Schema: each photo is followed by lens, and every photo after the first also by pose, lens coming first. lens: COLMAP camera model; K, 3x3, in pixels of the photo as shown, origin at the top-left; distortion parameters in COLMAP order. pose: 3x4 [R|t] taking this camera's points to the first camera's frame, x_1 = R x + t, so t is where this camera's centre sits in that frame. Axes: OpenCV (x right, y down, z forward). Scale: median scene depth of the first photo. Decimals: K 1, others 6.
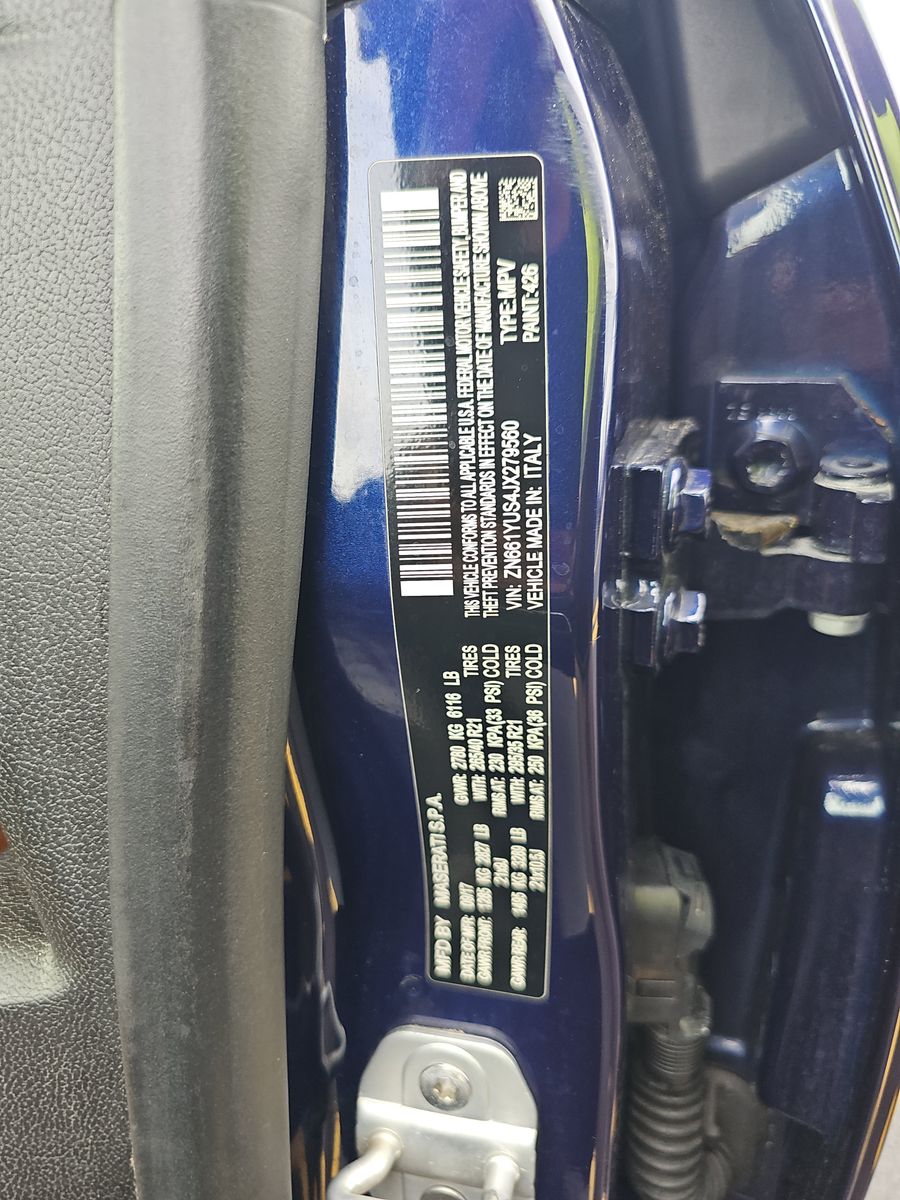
lens RADIAL K [[787.8, 0, 450.0], [0, 787.8, 600.0], [0, 0, 1]] dist [0.027994, -0.034846]
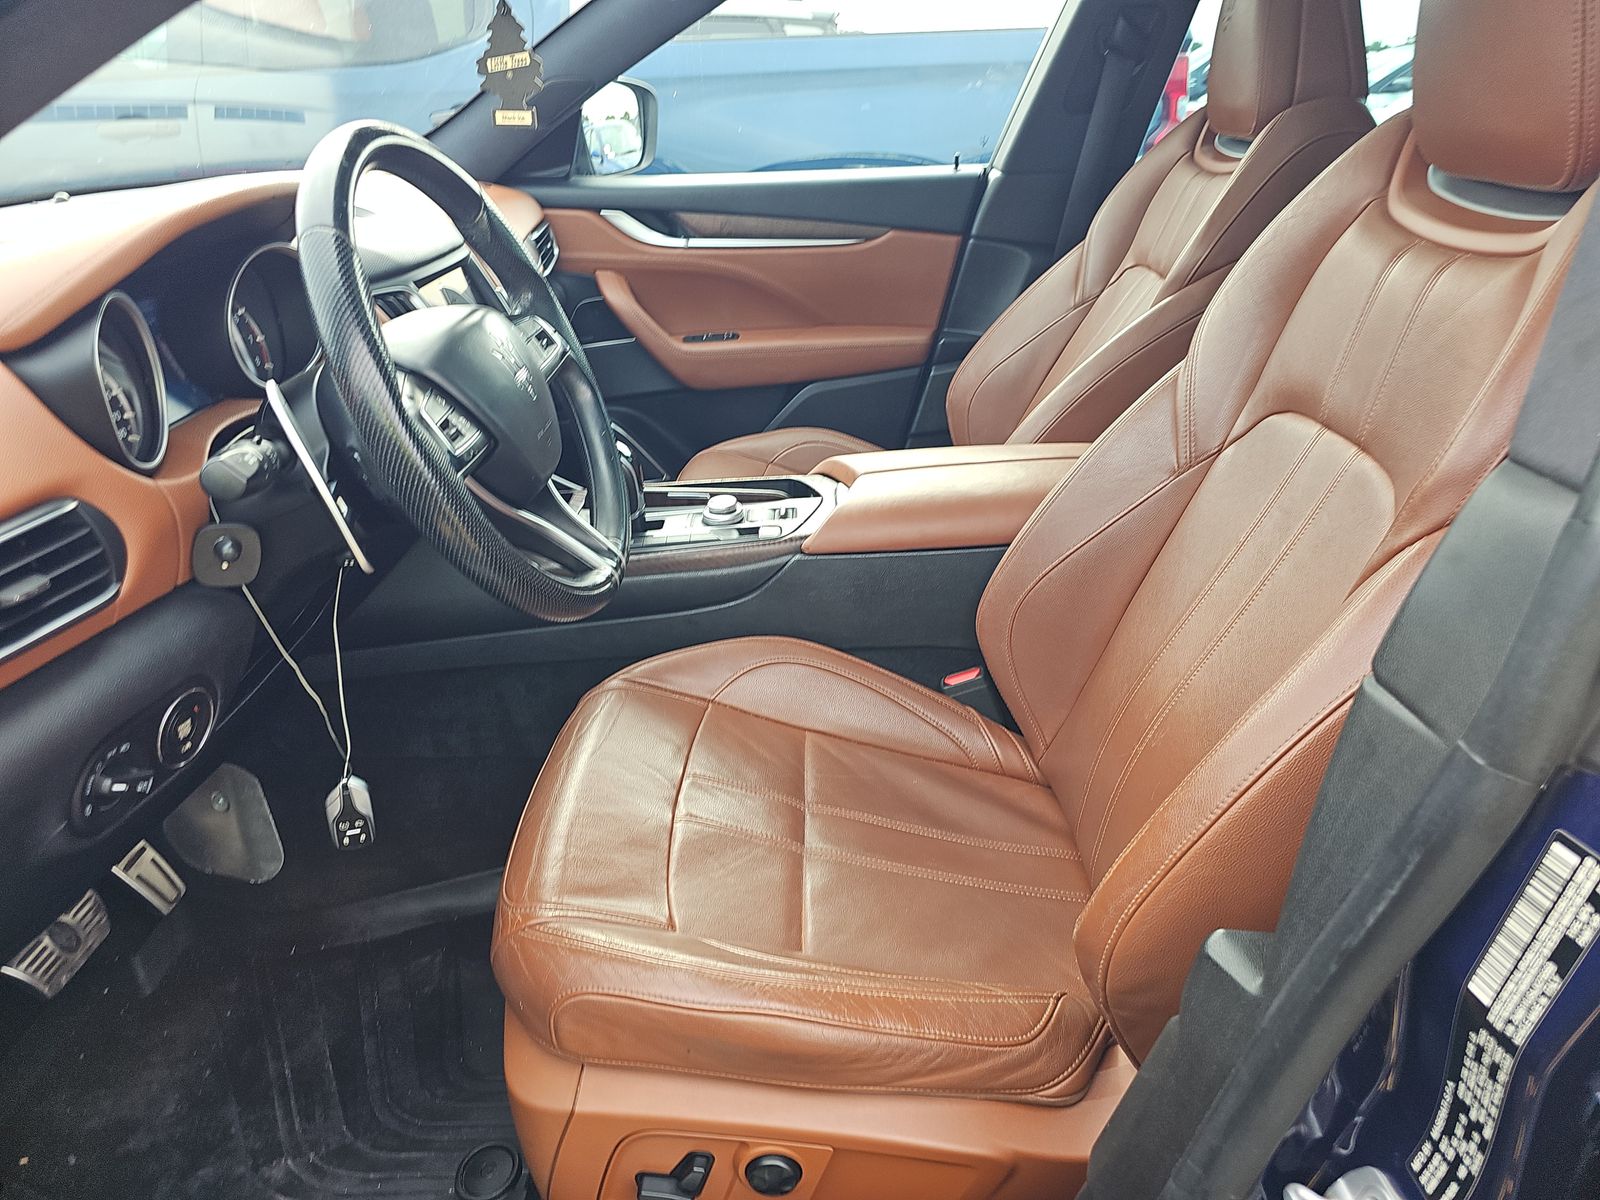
lens RADIAL K [[1050.5, 0, 800.0], [0, 1050.5, 600.0], [0, 0, 1]] dist [0.027994, -0.034846]
pose [[0.283762, 0.473994, -0.833552, 1.028741], [-0.418781, 0.843260, 0.336950, -0.858549], [0.862613, 0.253462, 0.437785, -1.607133]]
